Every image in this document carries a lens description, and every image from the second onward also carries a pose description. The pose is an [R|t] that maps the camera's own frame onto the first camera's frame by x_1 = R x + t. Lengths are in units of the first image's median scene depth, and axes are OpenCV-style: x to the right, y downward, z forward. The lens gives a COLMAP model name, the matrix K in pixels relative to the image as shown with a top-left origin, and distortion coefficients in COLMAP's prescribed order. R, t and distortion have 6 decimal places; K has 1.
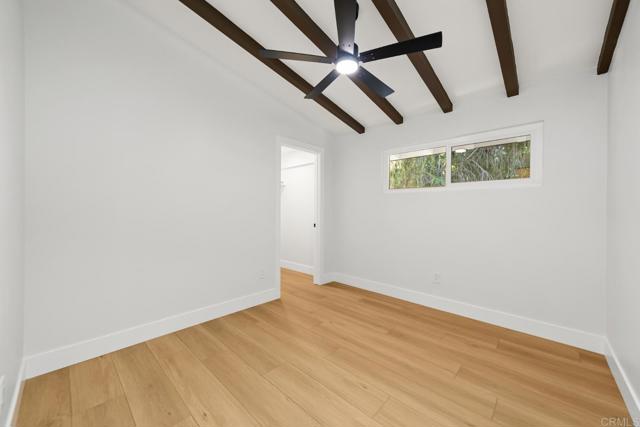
lens RADIAL K [[247.1, 0, 320.0], [0, 247.1, 213.5], [0, 0, 1]] dist [0.008465, -0.000120]
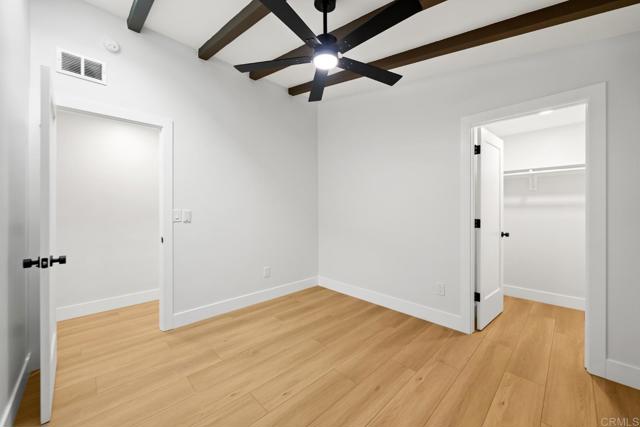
lens RADIAL K [[247.1, 0, 320.0], [0, 247.1, 213.5], [0, 0, 1]] dist [0.008465, -0.000120]
pose [[-0.061060, 0.006733, -0.998111, 0.845458], [-0.016771, 0.999829, 0.007770, -0.011158], [0.997993, 0.017214, -0.060937, 0.883063]]
